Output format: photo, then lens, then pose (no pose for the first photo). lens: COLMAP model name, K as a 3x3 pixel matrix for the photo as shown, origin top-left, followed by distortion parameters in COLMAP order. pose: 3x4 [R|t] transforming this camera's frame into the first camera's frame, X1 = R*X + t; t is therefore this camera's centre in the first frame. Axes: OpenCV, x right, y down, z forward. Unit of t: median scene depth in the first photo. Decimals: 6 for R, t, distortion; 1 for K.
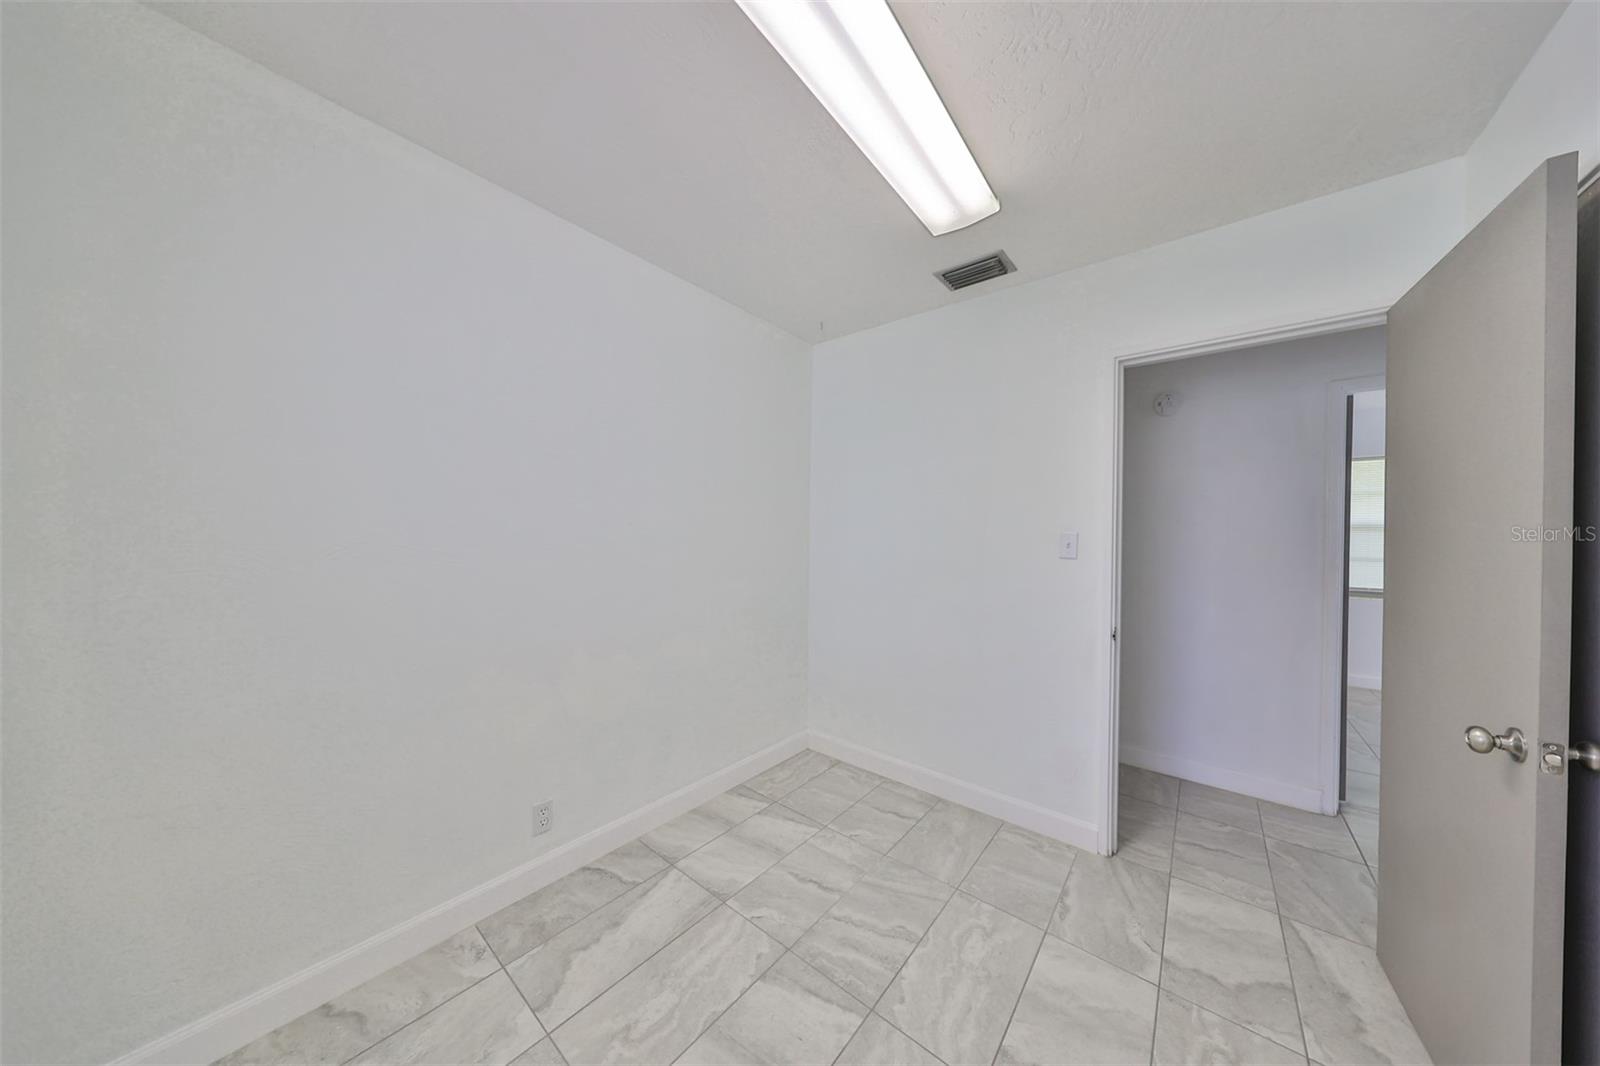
lens RADIAL K [[497.6, 0, 800.1], [0, 497.6, 539.2], [0, 0, 1]] dist [-0.004887, 0.000265]
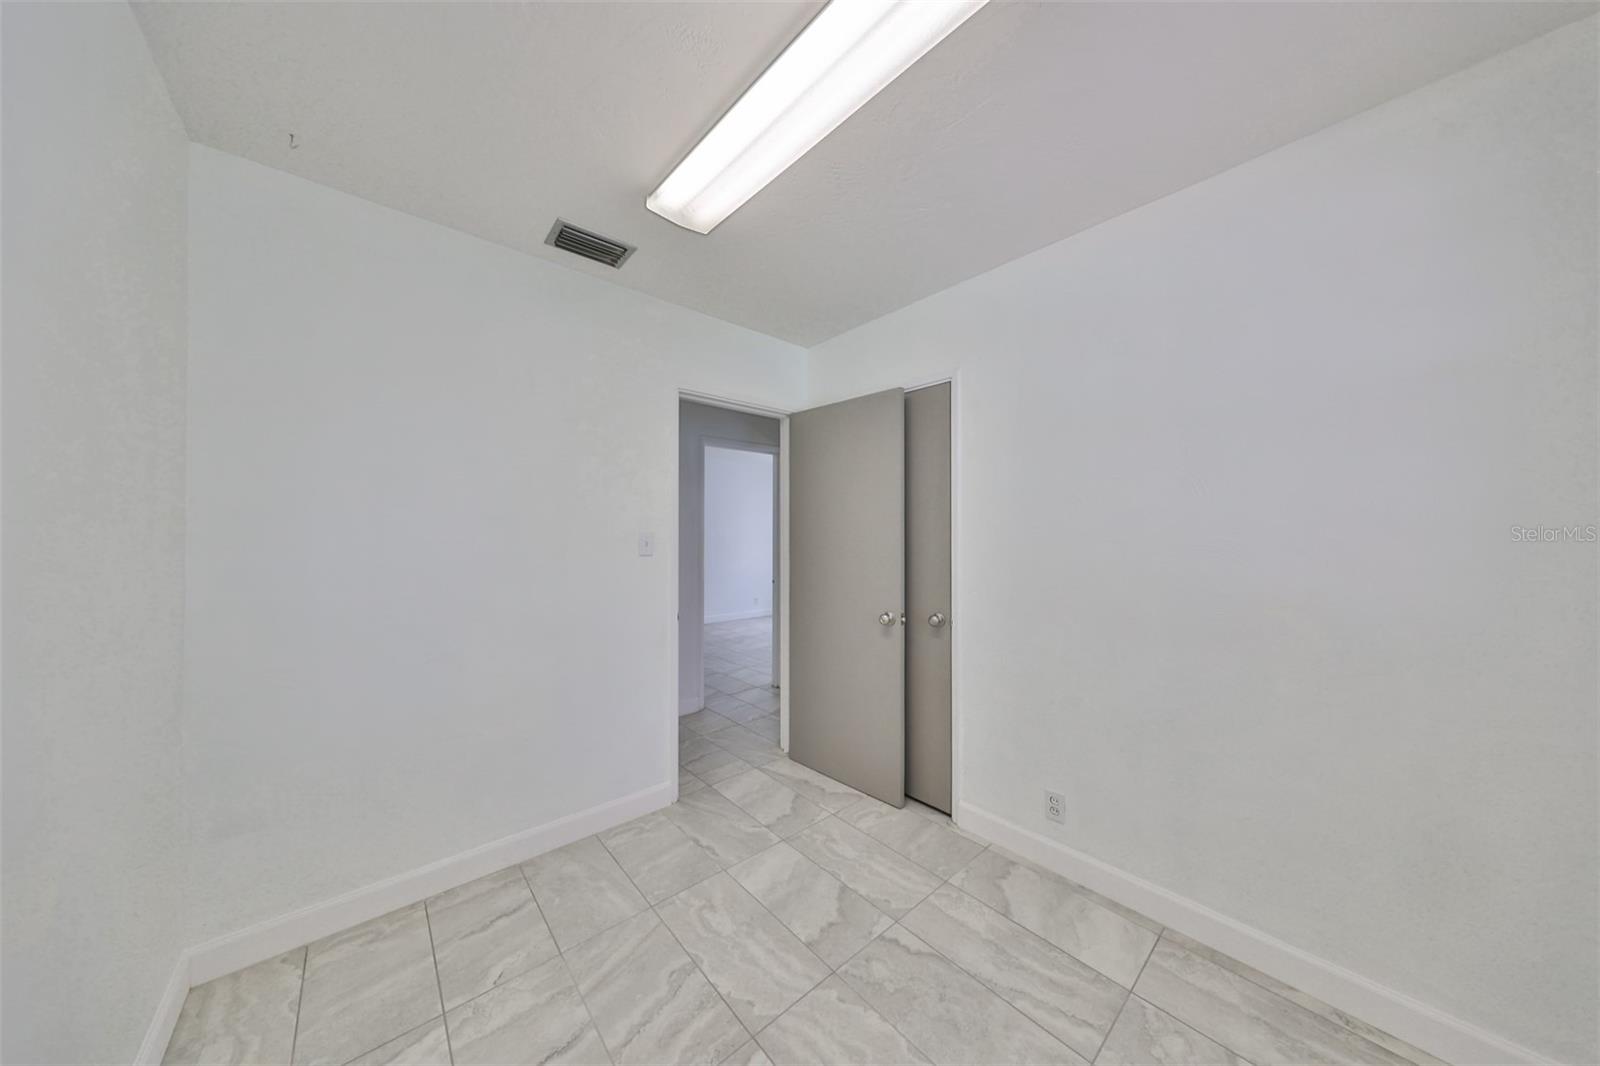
lens RADIAL K [[497.6, 0, 802.3], [0, 497.6, 535.9], [0, 0, 1]] dist [-0.004887, 0.000265]
pose [[0.155379, -0.012847, 0.987771, -0.557026], [0.010889, 0.999877, 0.011292, -0.015711], [-0.987795, 0.009001, 0.155499, 0.543961]]
